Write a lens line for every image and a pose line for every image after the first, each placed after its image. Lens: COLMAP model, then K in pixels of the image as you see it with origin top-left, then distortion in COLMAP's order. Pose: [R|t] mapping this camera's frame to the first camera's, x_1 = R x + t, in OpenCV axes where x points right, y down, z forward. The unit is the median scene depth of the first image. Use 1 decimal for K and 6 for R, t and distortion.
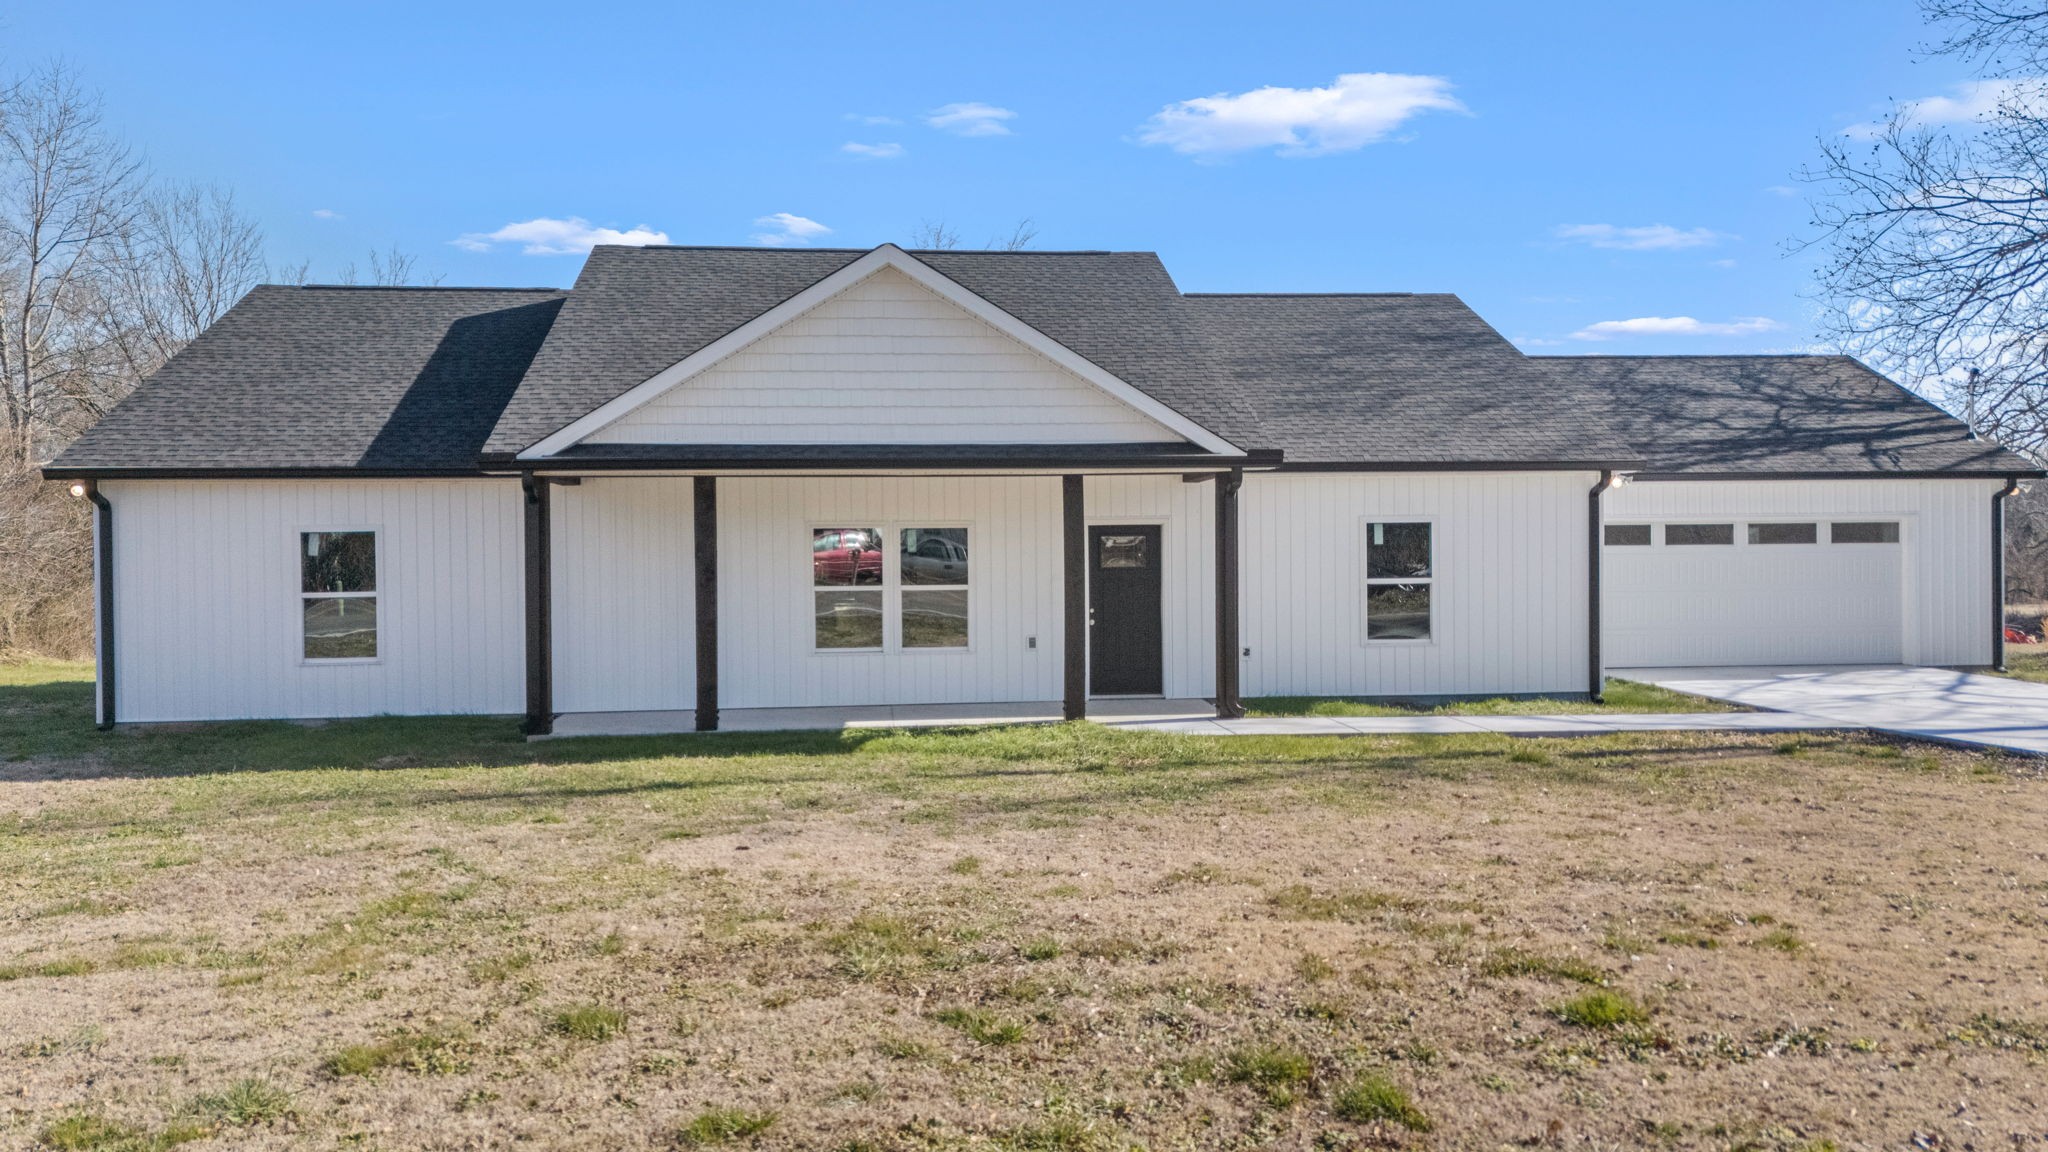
lens RADIAL K [[1496.2, 0, 1024.0], [0, 1496.2, 576.0], [0, 0, 1]] dist [0.044323, -0.008916]
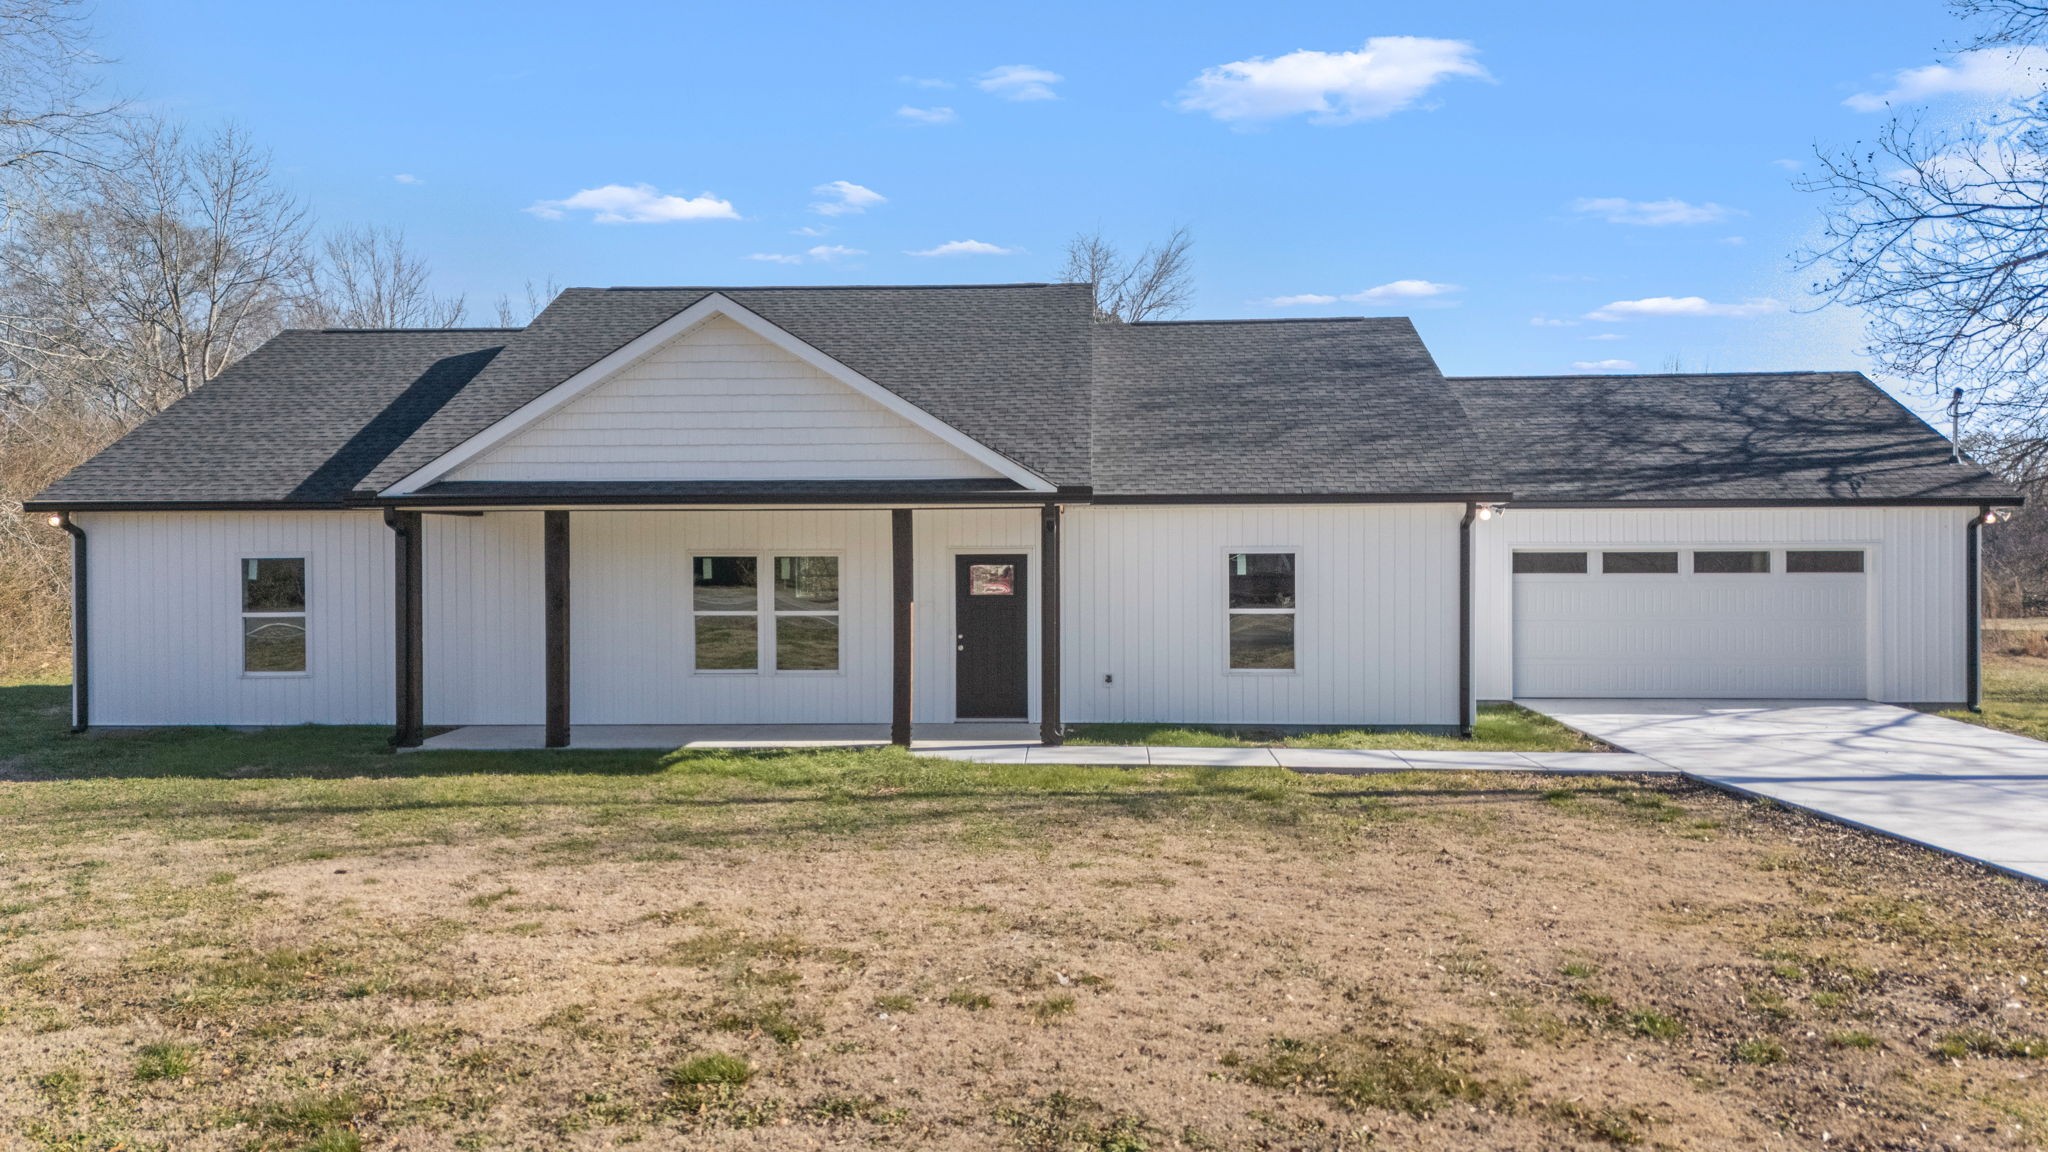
lens RADIAL K [[1466.4, 0, 1024.0], [0, 1466.4, 576.0], [0, 0, 1]] dist [0.038661, 0.001255]
pose [[0.989622, 0.008081, -0.143471, 0.234115], [-0.008256, 0.999966, -0.000626, -0.018661], [0.143461, 0.001804, 0.989654, 0.000468]]
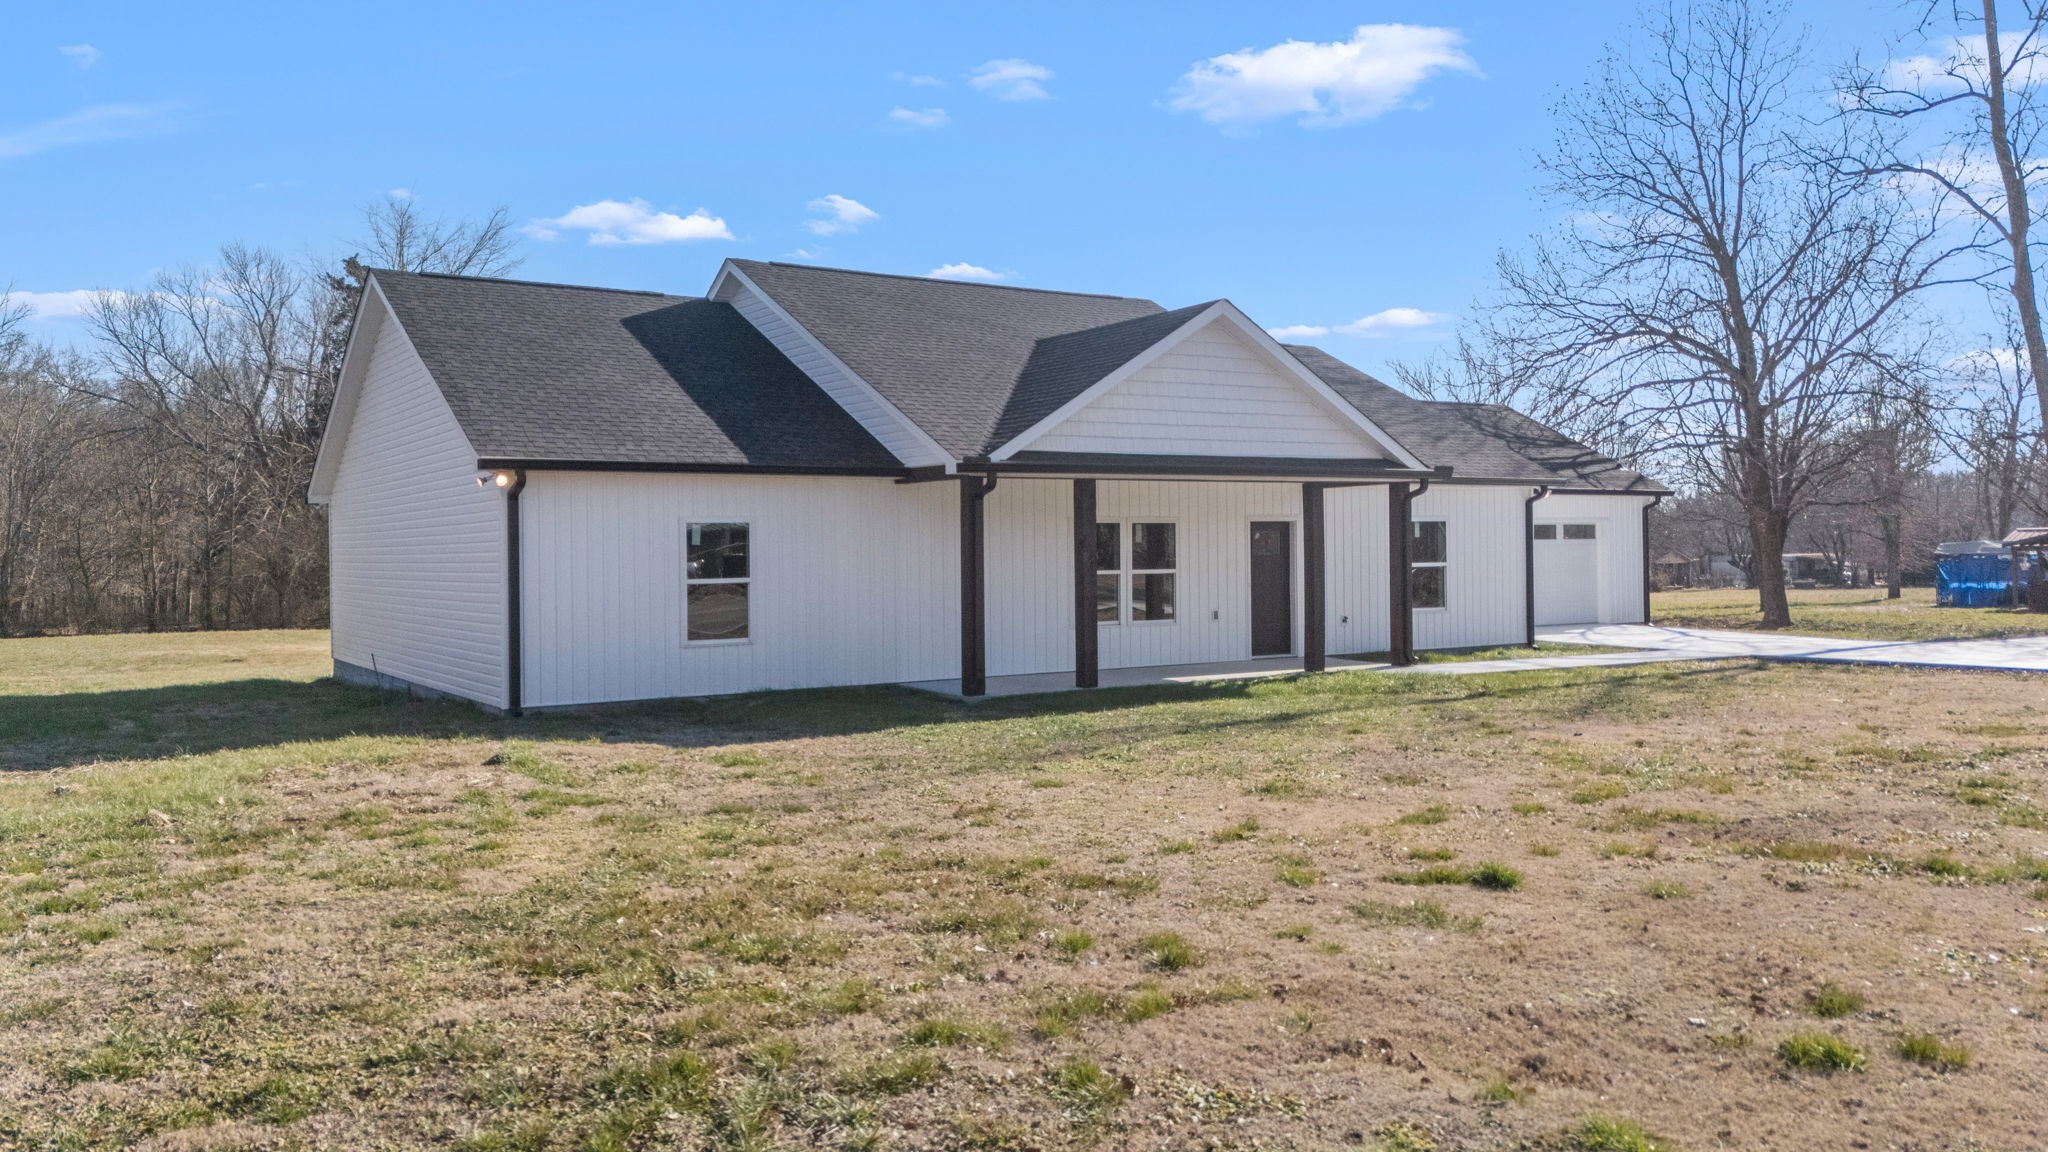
lens RADIAL K [[1496.2, 0, 1024.0], [0, 1496.2, 576.0], [0, 0, 1]] dist [0.044323, -0.008916]
pose [[0.893440, -0.008013, 0.449110, -0.696555], [0.008072, 0.999966, 0.001783, 0.008215], [-0.449109, 0.002032, 0.893475, -0.050832]]
